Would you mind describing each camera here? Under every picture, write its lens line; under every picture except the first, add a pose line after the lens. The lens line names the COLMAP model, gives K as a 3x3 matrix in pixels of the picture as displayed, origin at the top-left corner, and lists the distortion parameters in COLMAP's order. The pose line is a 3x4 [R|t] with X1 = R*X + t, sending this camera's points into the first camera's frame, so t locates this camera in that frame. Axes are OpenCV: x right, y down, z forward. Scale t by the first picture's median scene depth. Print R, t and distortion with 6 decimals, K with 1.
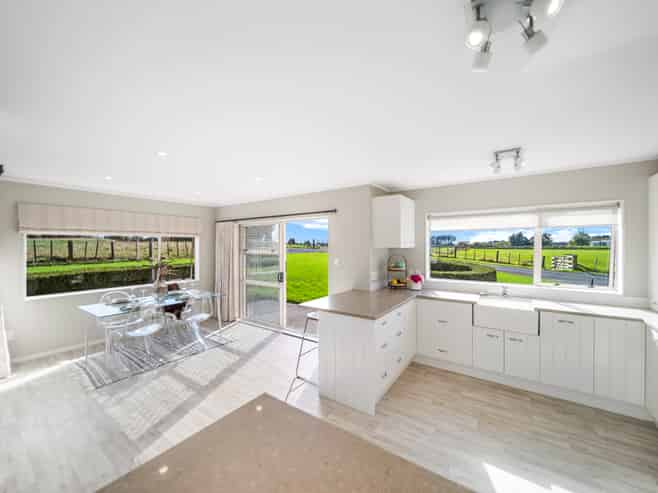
lens RADIAL K [[259.5, 0, 329.0], [0, 259.5, 246.5], [0, 0, 1]] dist [0.000031, -0.000200]
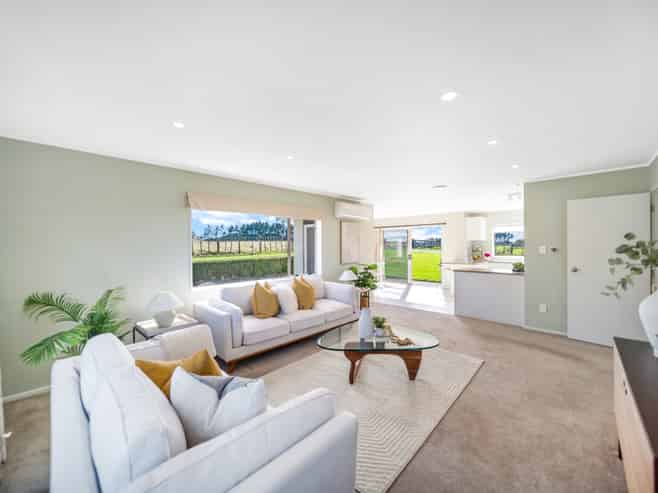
lens RADIAL K [[264.1, 0, 321.7], [0, 264.1, 239.0], [0, 0, 1]] dist [0.000427, 0.000079]
pose [[0.984953, -0.008631, -0.172608, -0.672749], [0.004165, 0.999648, -0.026219, 0.047372], [0.172773, 0.025106, 0.984642, -1.463483]]
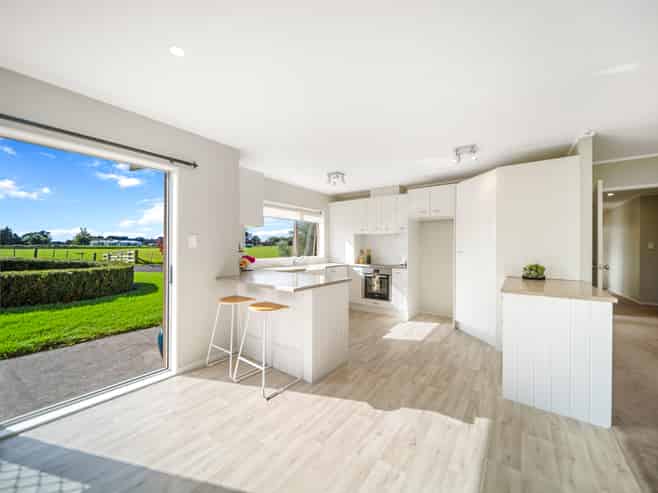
lens RADIAL K [[259.5, 0, 329.0], [0, 259.5, 246.5], [0, 0, 1]] dist [0.000031, -0.000200]
pose [[0.013163, -0.000772, 0.999913, -0.710432], [0.001229, 0.999999, 0.000755, 0.077367], [-0.999913, 0.001219, 0.013164, 0.737010]]
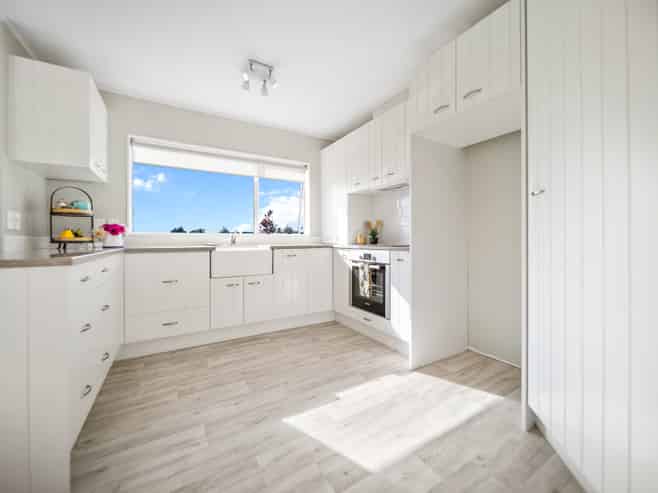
lens RADIAL K [[264.1, 0, 321.7], [0, 264.1, 239.0], [0, 0, 1]] dist [0.000427, 0.000079]
pose [[0.423763, 0.004943, 0.905760, -0.029135], [0.002548, 0.999975, -0.006649, 0.166737], [-0.905770, 0.005125, 0.423739, 0.304522]]
